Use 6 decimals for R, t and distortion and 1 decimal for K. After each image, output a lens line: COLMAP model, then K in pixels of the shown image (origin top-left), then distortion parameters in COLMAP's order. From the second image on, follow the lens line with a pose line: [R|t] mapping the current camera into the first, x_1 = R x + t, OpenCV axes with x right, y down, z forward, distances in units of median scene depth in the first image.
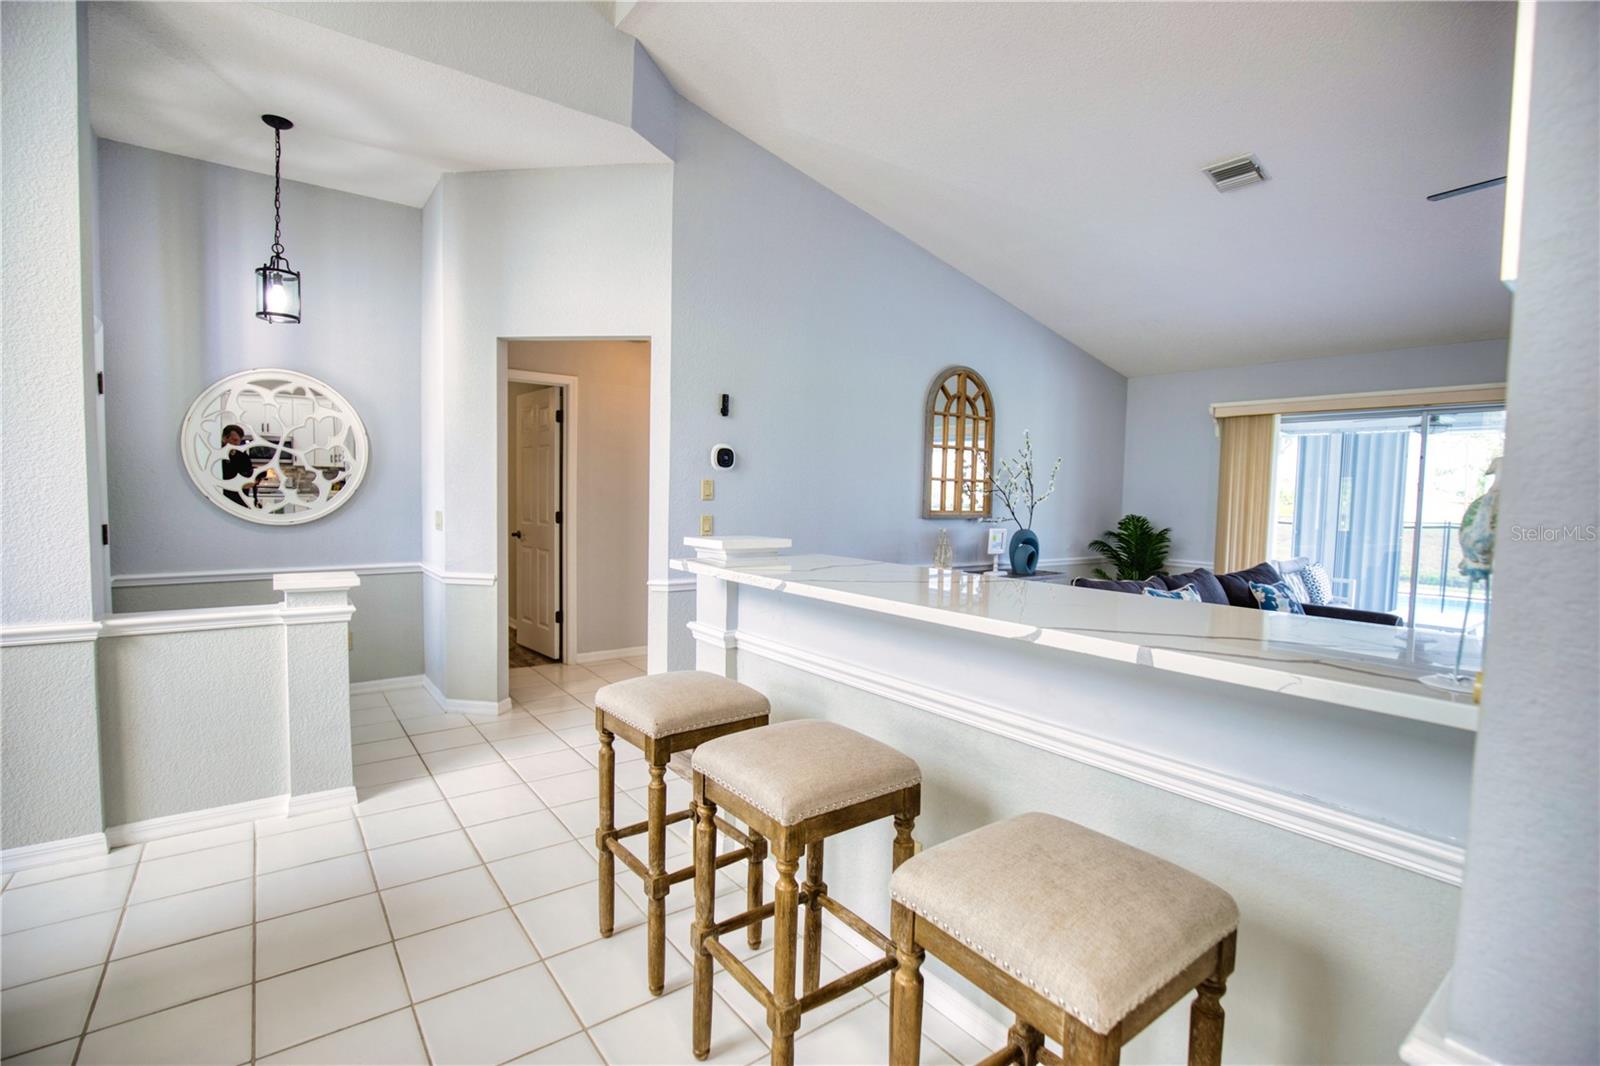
lens RADIAL K [[731.4, 0, 808.3], [0, 731.4, 533.1], [0, 0, 1]] dist [-0.026578, 0.003058]
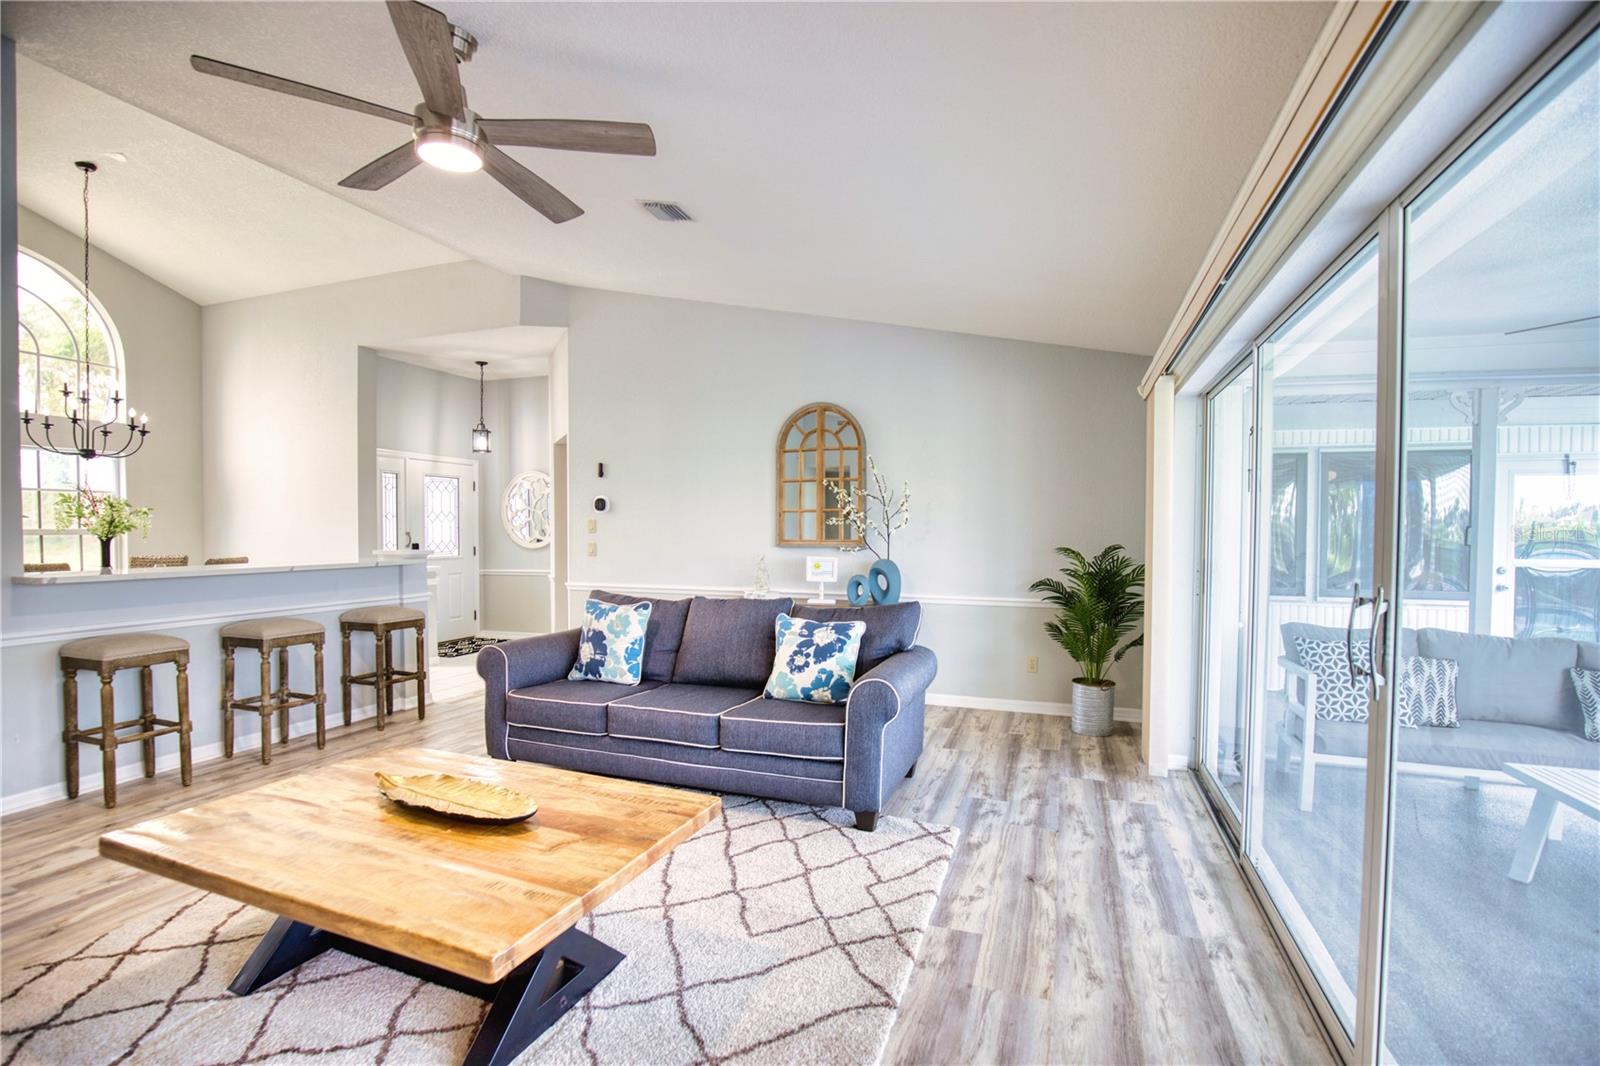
lens RADIAL K [[731.4, 0, 794.4], [0, 731.4, 536.6], [0, 0, 1]] dist [-0.026578, 0.003058]
pose [[0.531140, -0.014007, -0.847169, 1.106386], [-0.036587, 0.998552, -0.039449, 0.006874], [0.846494, 0.051948, 0.529858, 0.434657]]
